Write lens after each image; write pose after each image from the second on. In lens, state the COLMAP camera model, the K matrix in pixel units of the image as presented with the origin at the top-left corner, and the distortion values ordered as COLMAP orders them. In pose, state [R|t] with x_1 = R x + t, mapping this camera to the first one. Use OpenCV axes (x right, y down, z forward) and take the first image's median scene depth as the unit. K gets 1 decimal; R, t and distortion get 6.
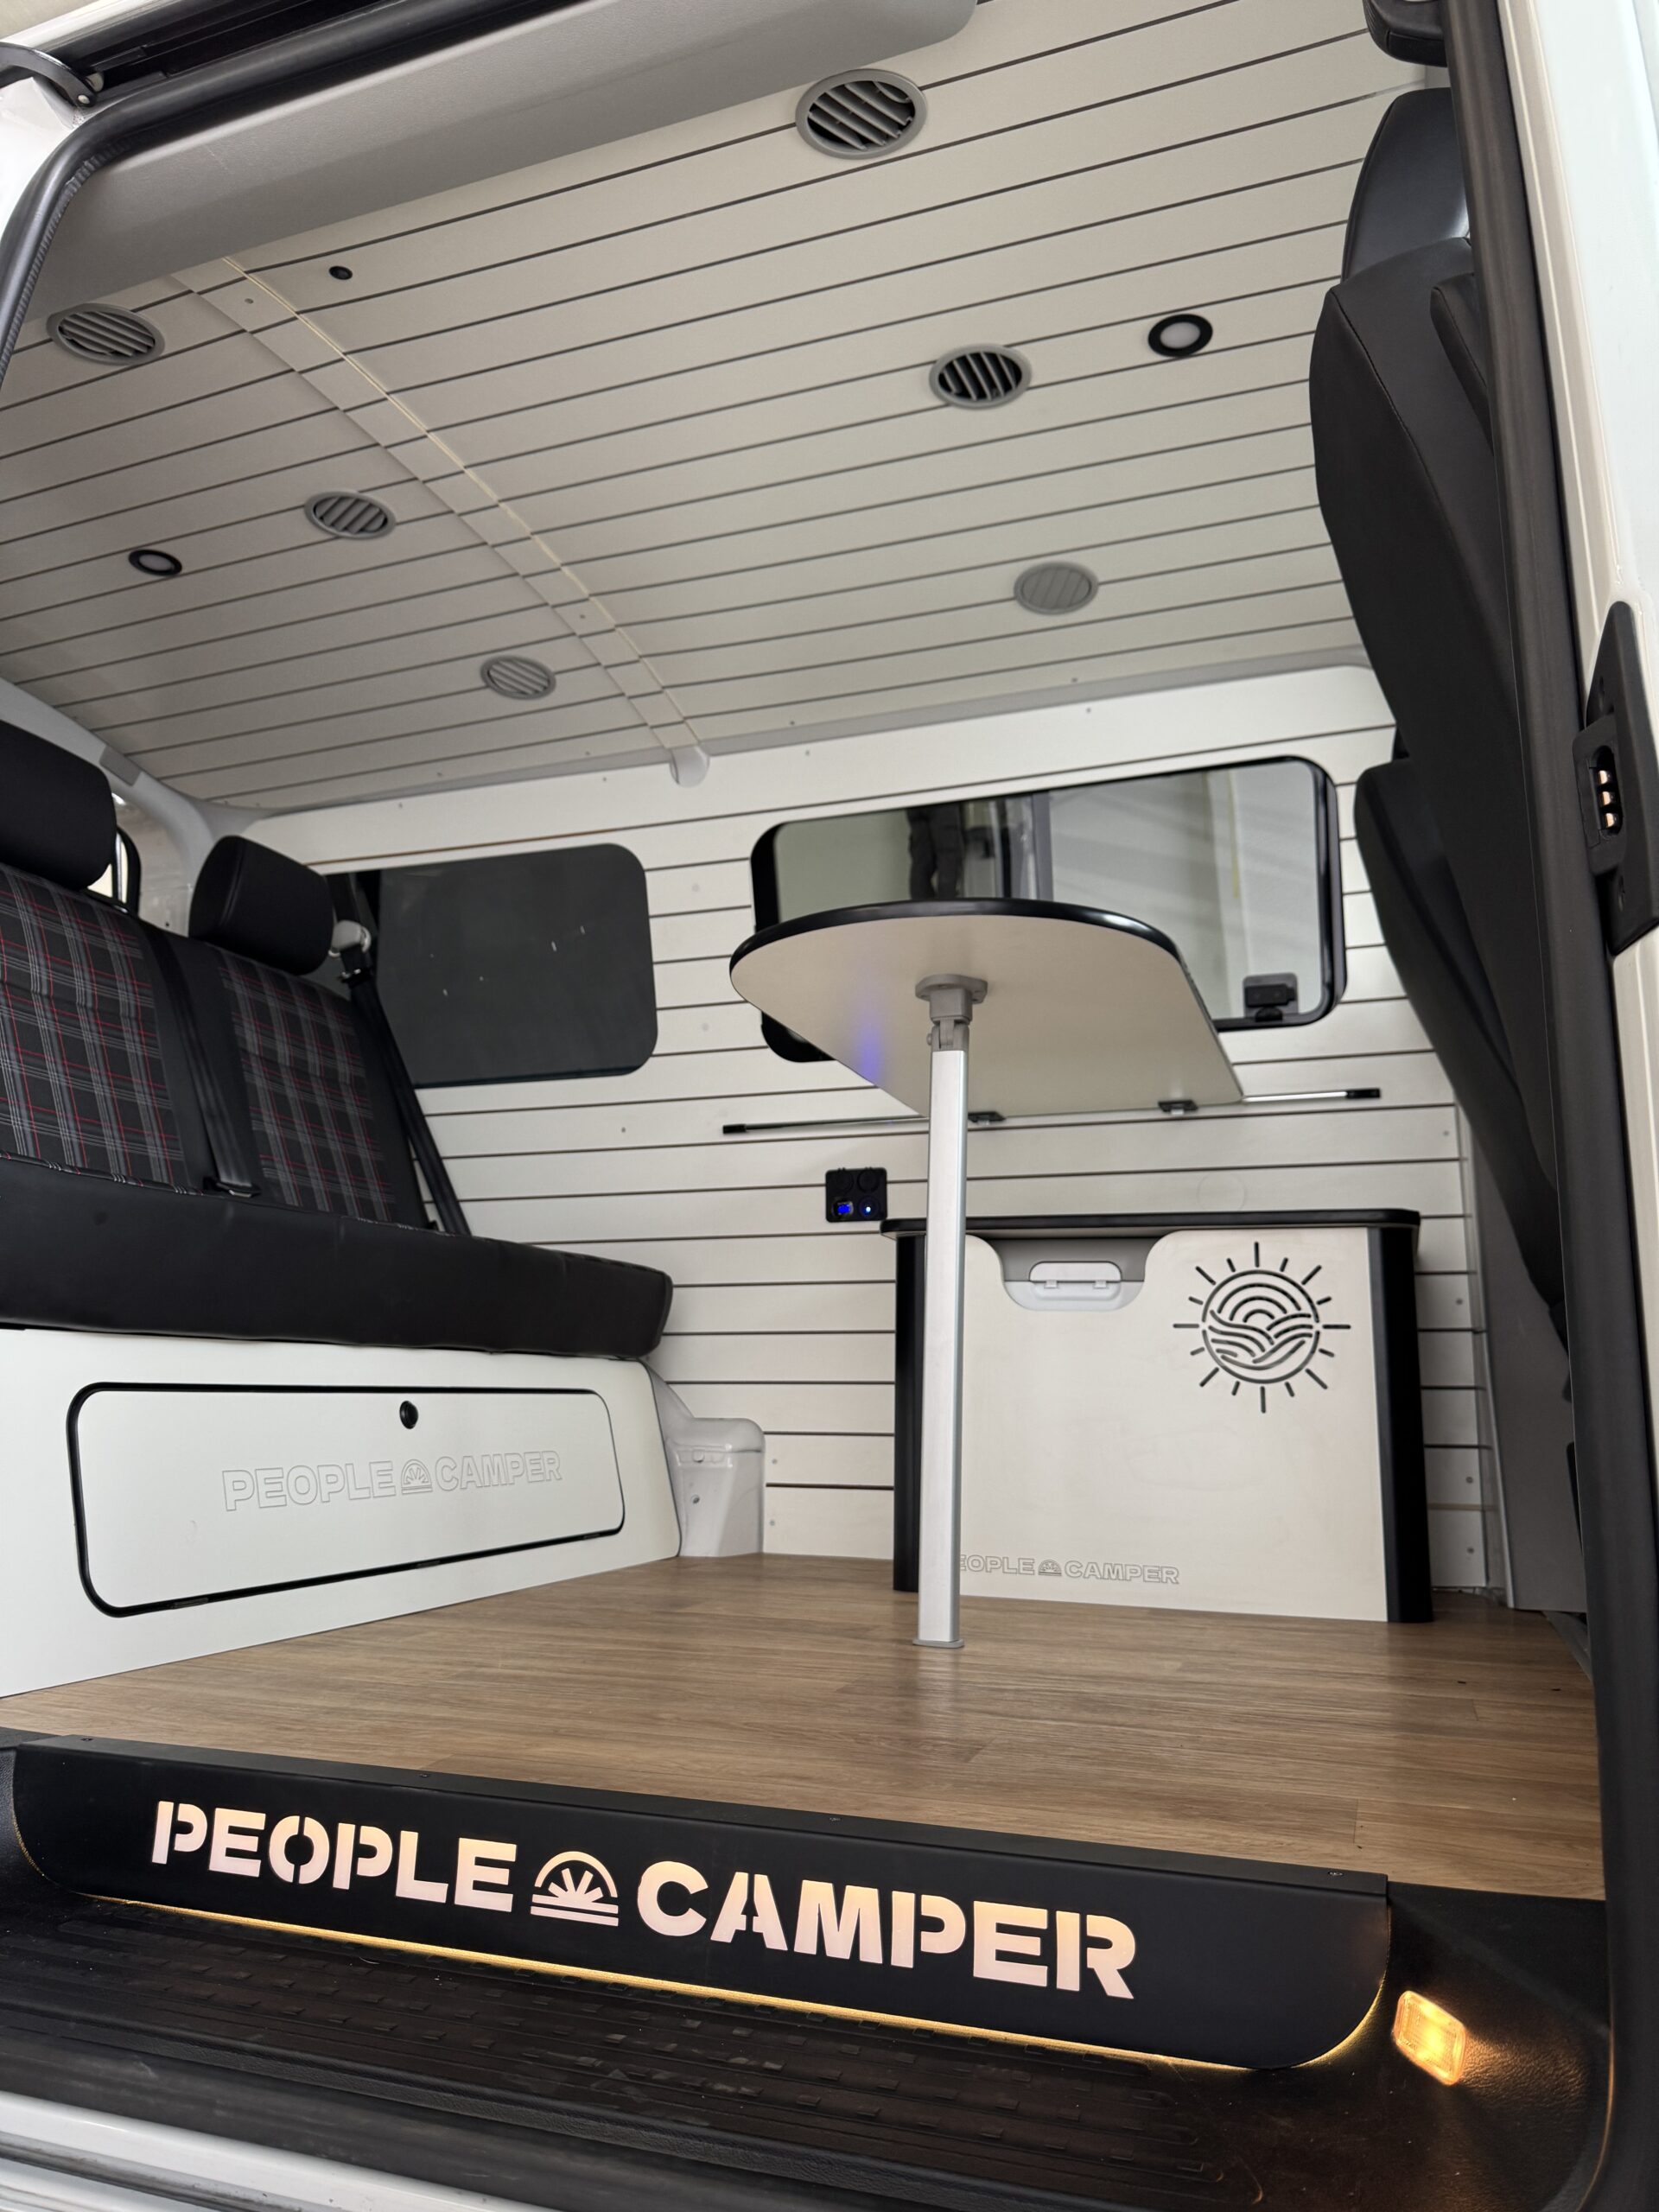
lens RADIAL K [[1538.8, 0, 766.3], [0, 1538.8, 1095.9], [0, 0, 1]] dist [-0.002794, -0.002898]
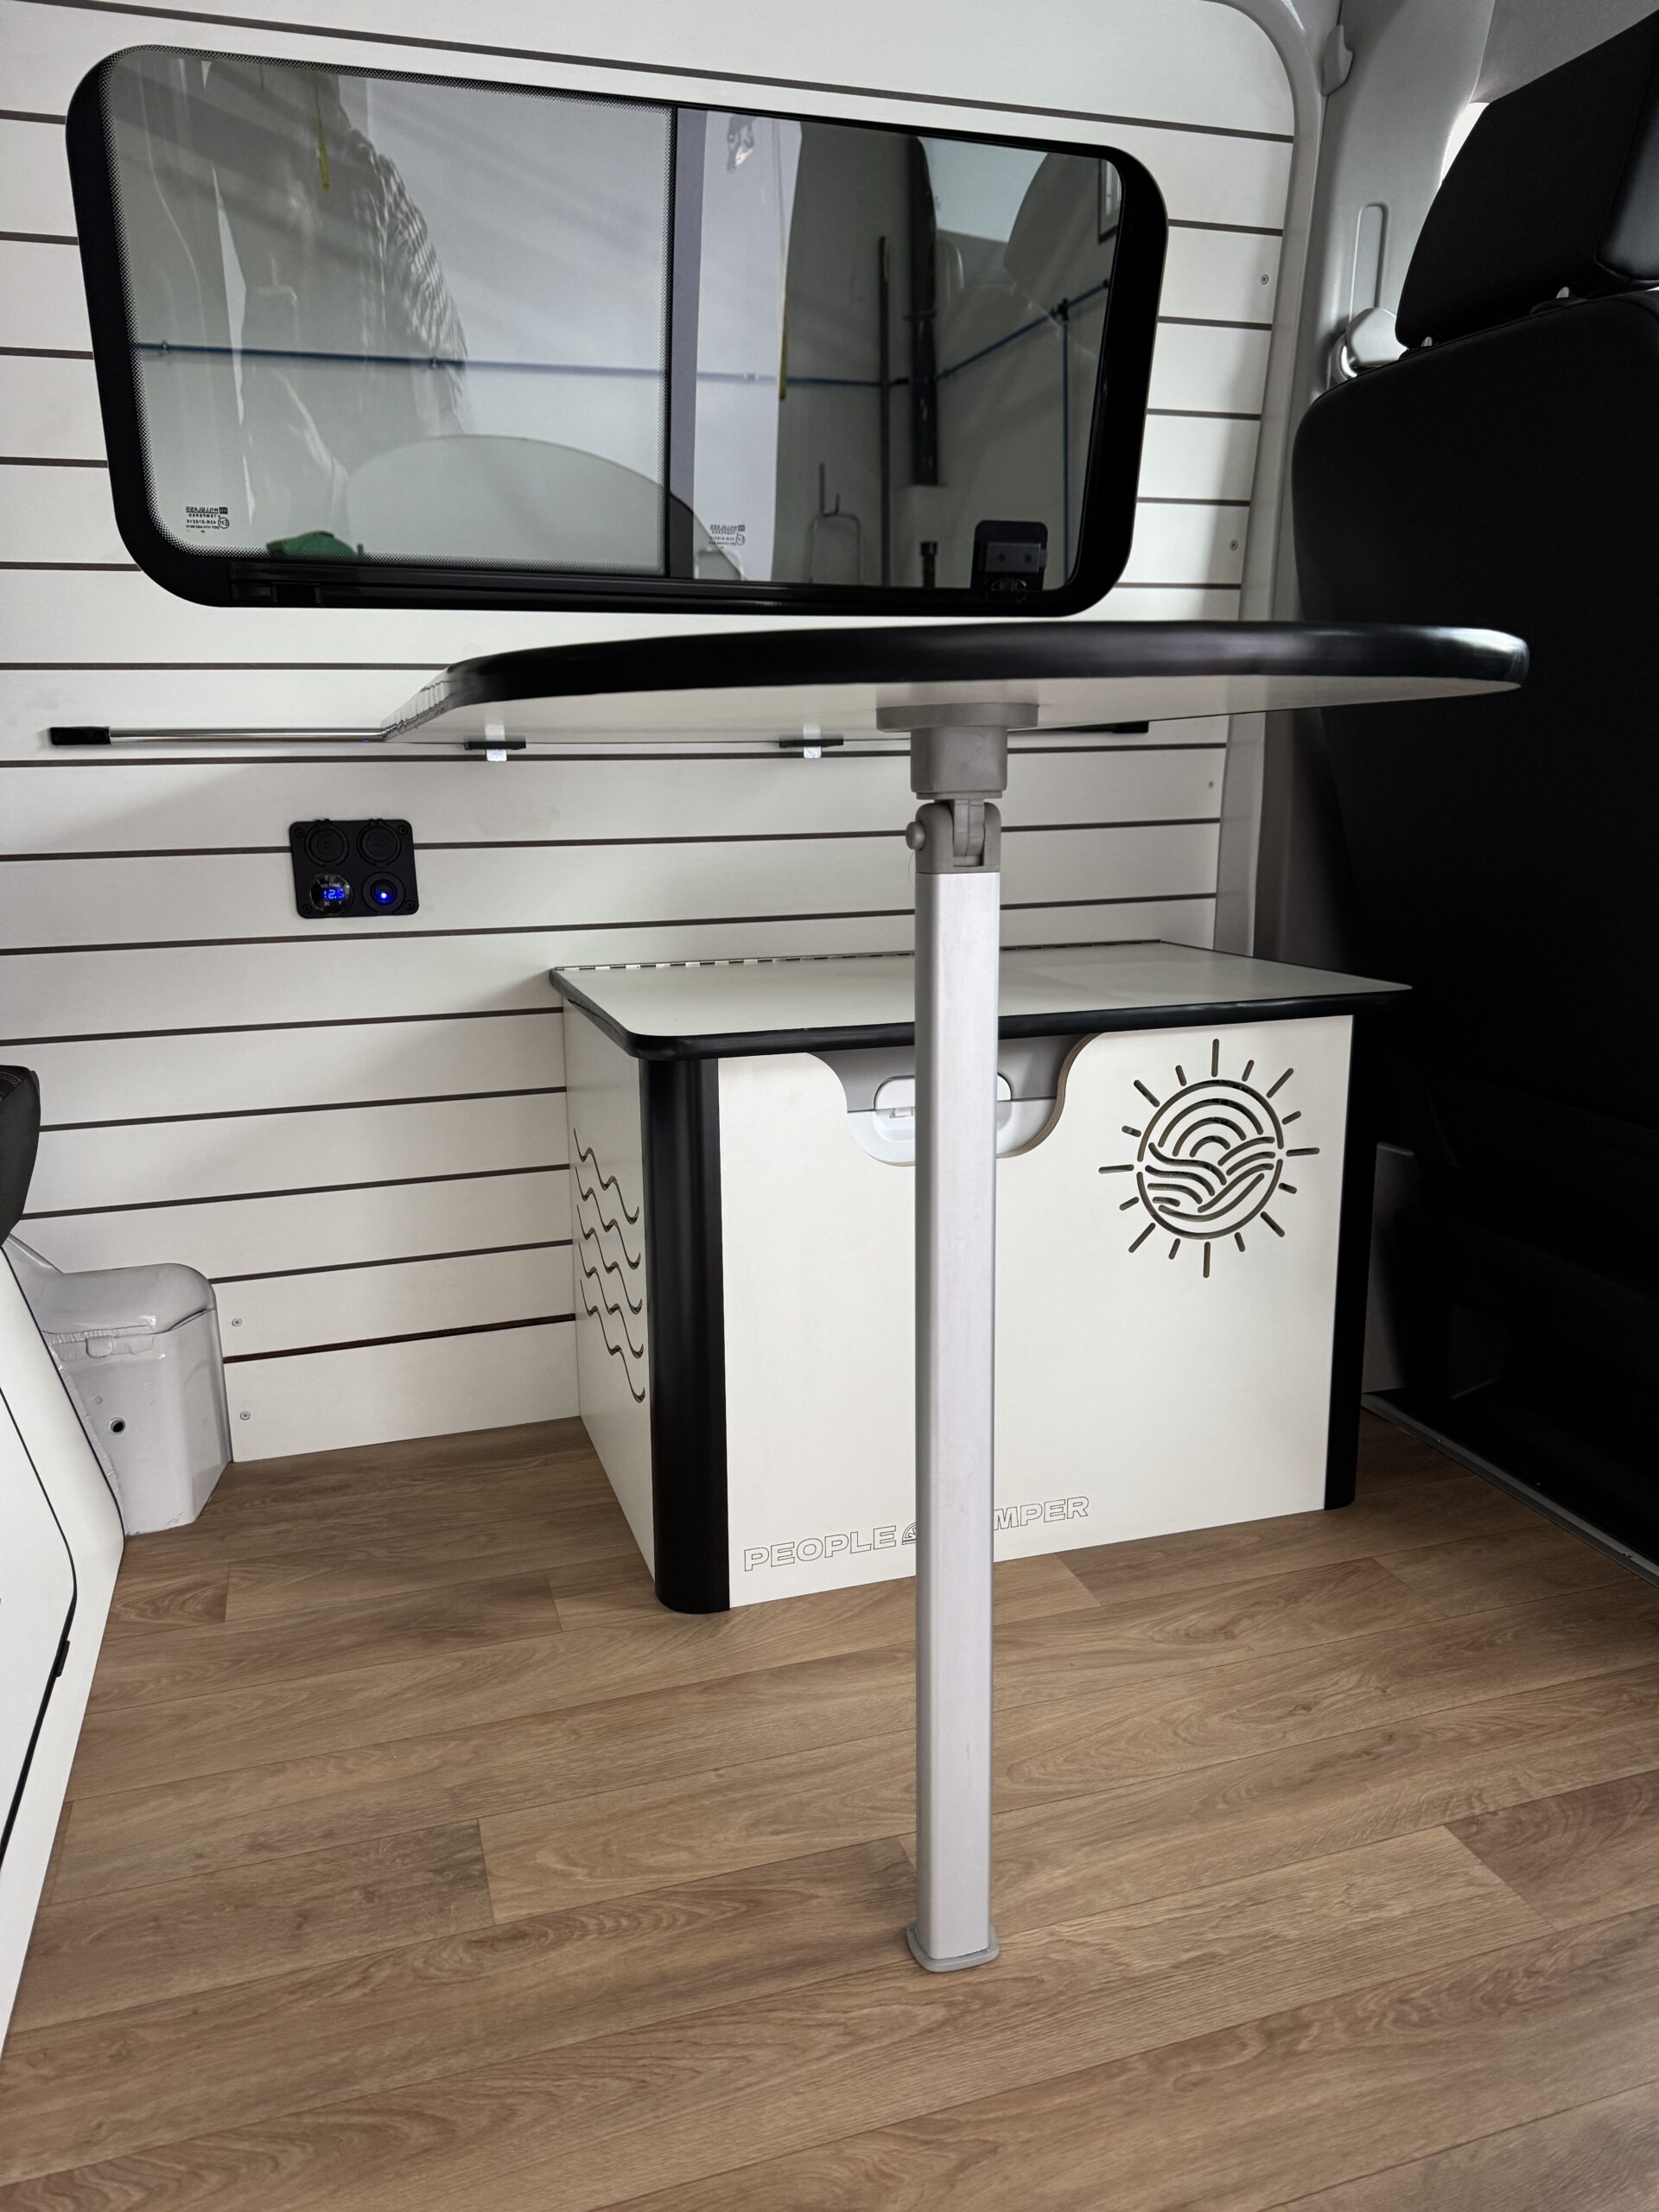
lens RADIAL K [[1569.4, 0, 836.2], [0, 1569.4, 1119.2], [0, 0, 1]] dist [0.028577, -0.029777]
pose [[0.769055, -0.174141, 0.615004, -0.235946], [-0.097842, 0.918760, 0.382501, -0.118860], [-0.631650, -0.354337, 0.689538, 0.618643]]
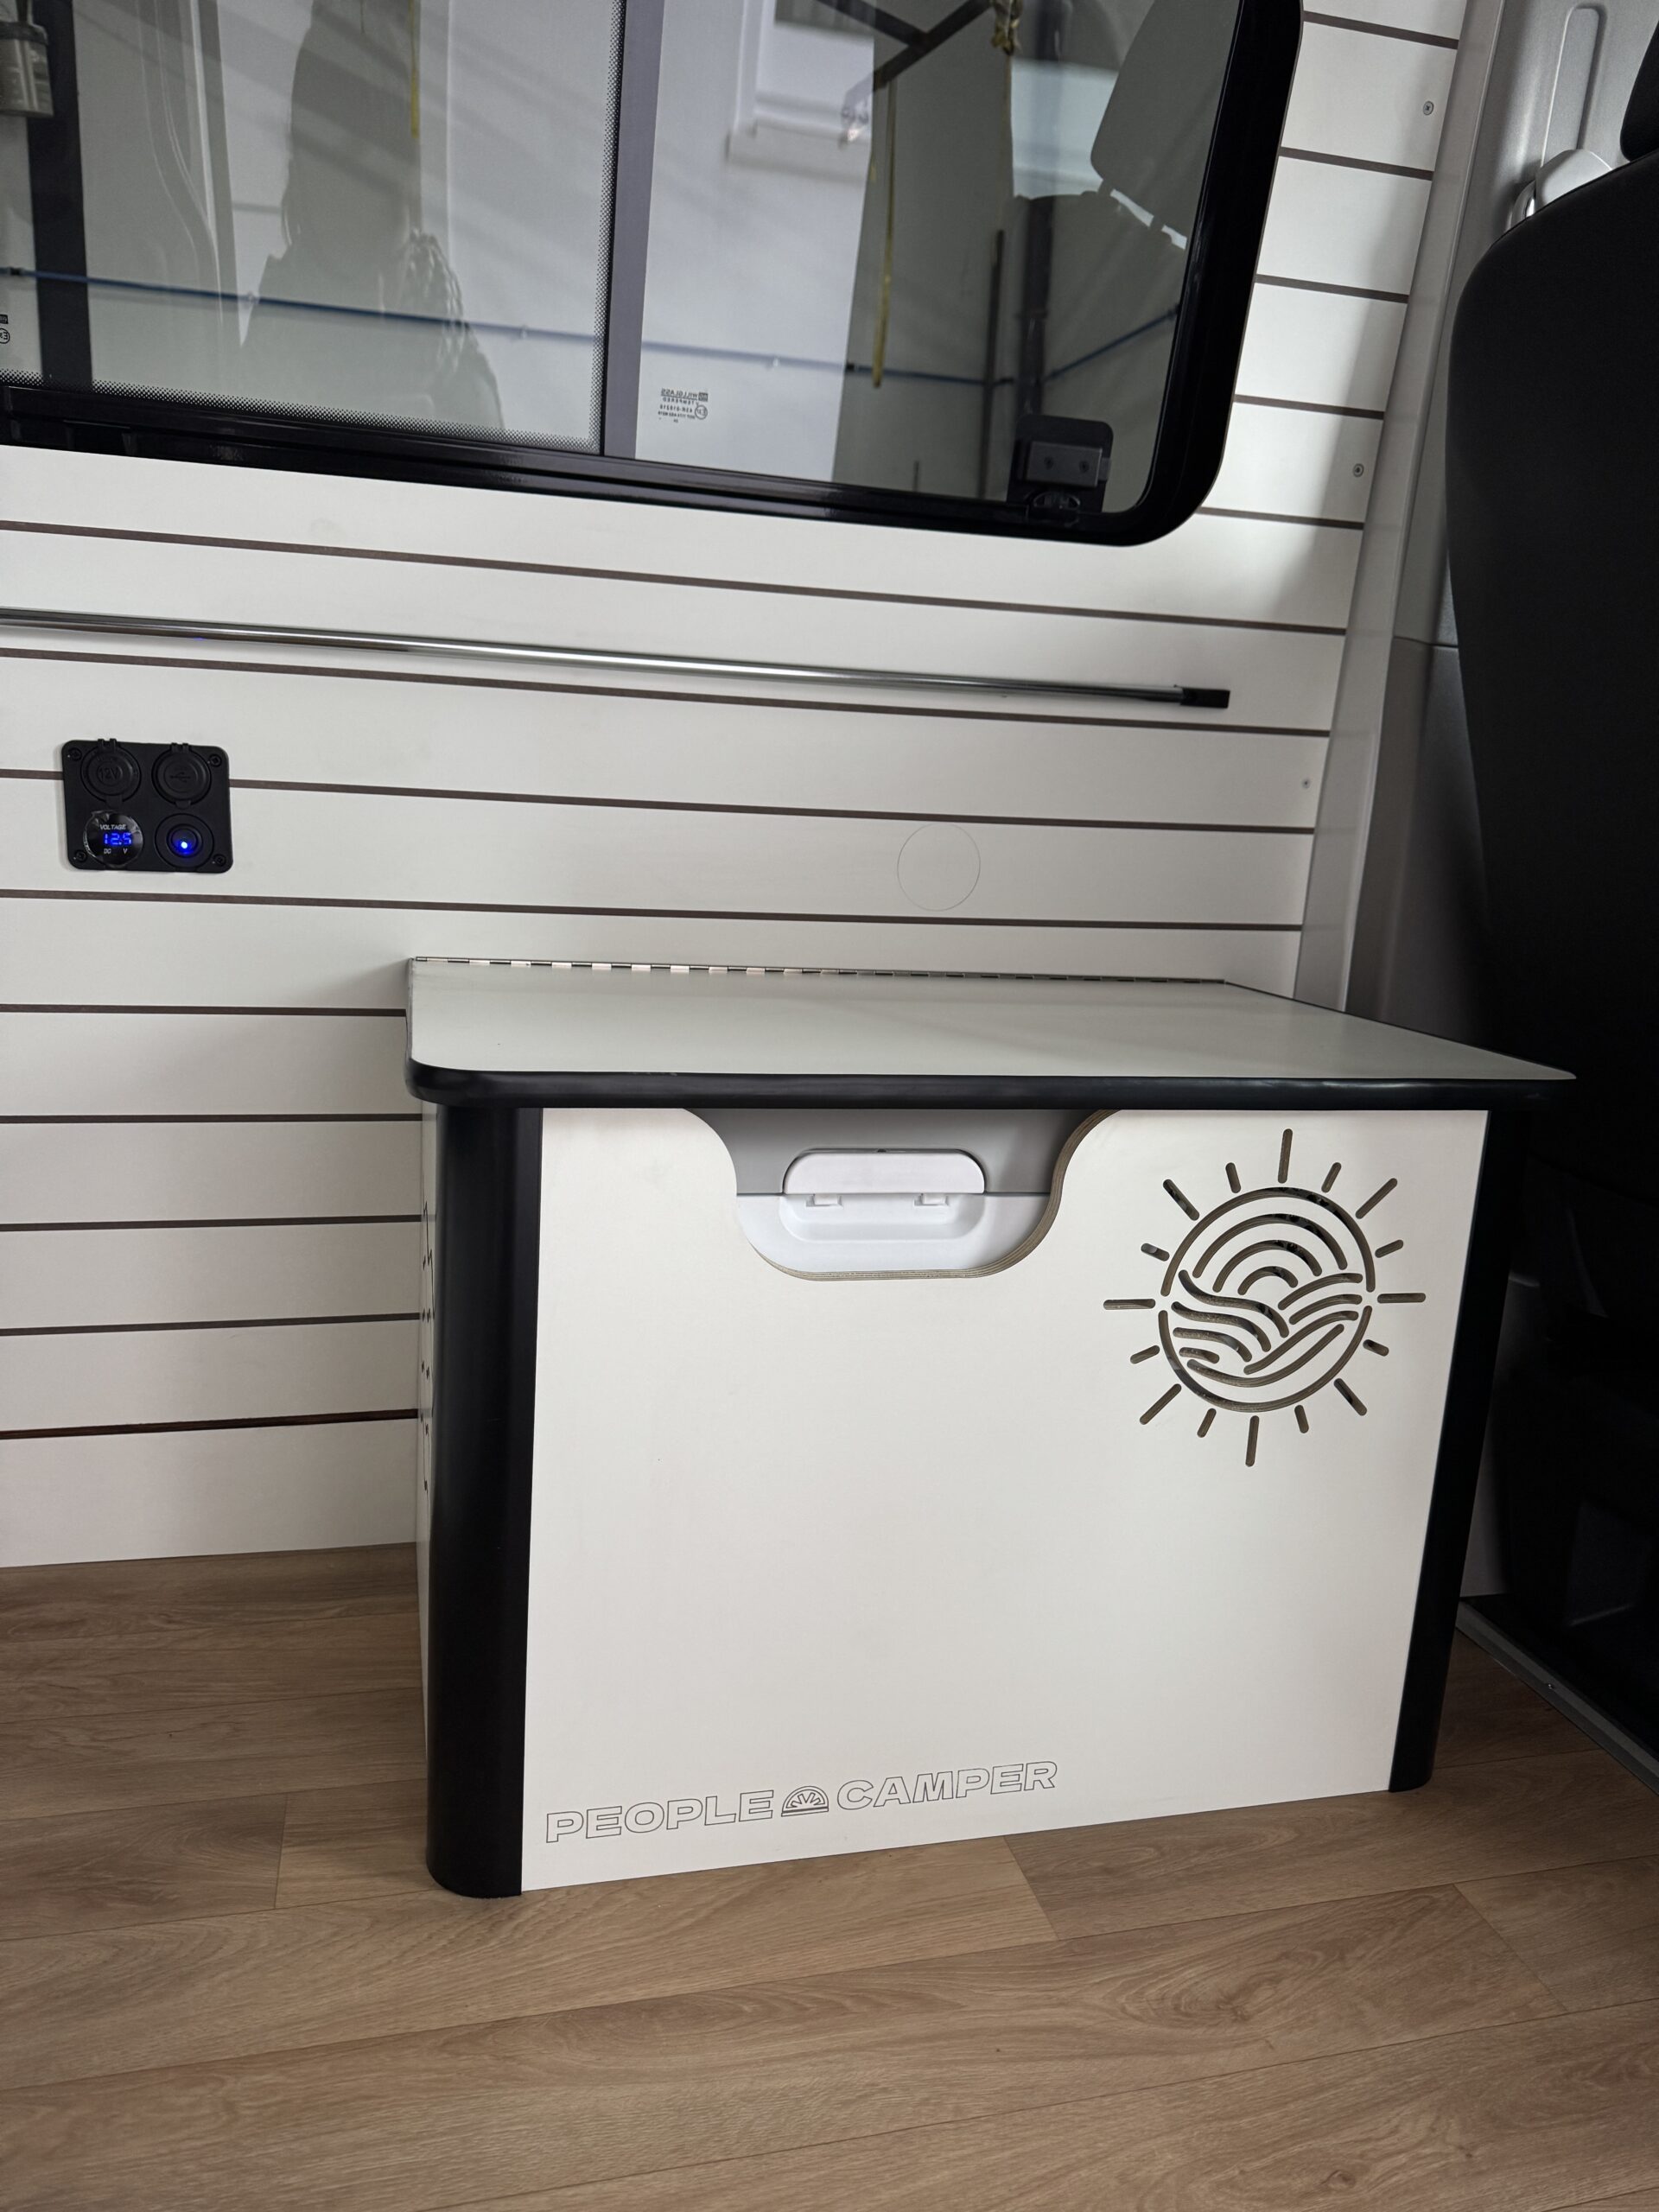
lens RADIAL K [[1568.5, 0, 829.5], [0, 1568.5, 1106.0], [0, 0, 1]] dist [0.006576, -0.003368]
pose [[0.807232, -0.101935, 0.581366, -0.066806], [-0.152173, 0.915733, 0.371856, -0.066037], [-0.570281, -0.388642, 0.723697, 0.738333]]
